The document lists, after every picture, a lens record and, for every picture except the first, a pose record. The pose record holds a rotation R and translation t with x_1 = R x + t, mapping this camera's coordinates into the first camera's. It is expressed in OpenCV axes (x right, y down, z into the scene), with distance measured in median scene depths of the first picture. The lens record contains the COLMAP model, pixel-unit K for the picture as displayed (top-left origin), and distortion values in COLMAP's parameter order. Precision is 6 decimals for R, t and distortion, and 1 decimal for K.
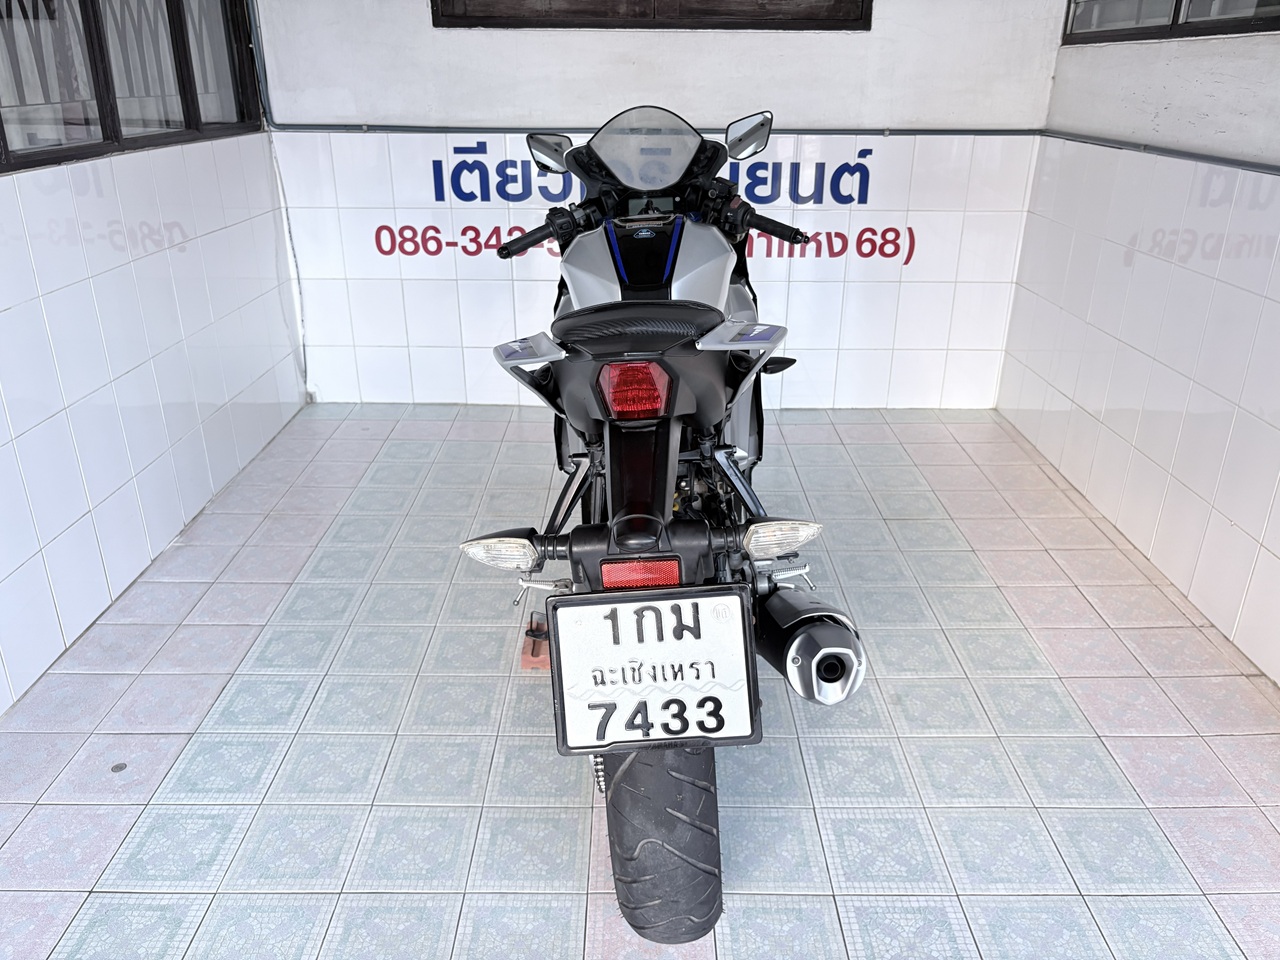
lens RADIAL K [[973.8, 0, 641.8], [0, 973.8, 484.1], [0, 0, 1]] dist [0.045473, -0.050969]
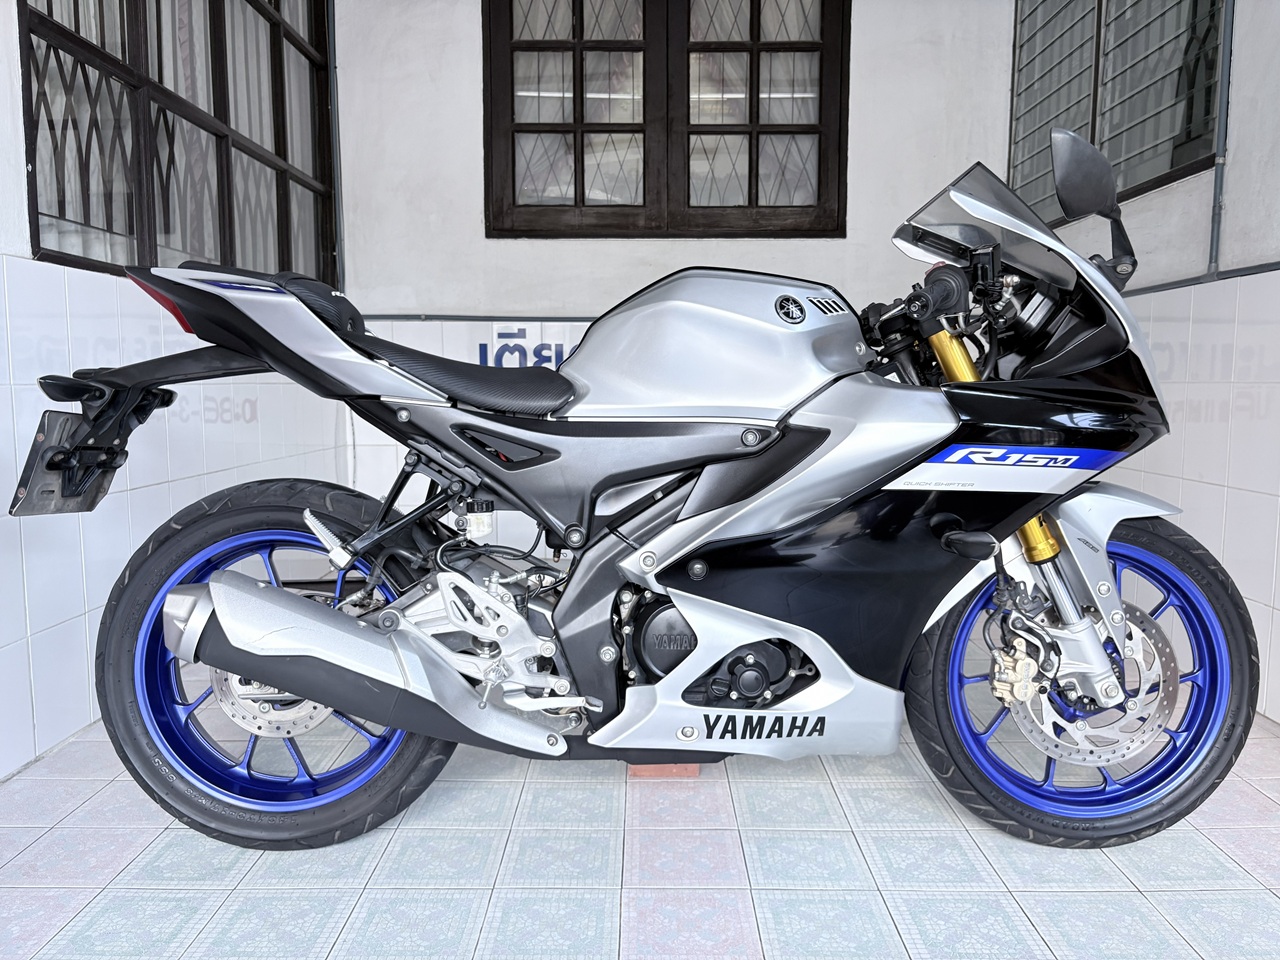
lens RADIAL K [[973.8, 0, 643.2], [0, 973.8, 490.6], [0, 0, 1]] dist [0.045473, -0.050969]
pose [[0.999981, -0.004771, -0.003970, -0.018071], [0.003431, 0.957893, -0.287104, 0.234482], [0.005173, 0.287085, 0.957891, -0.090488]]
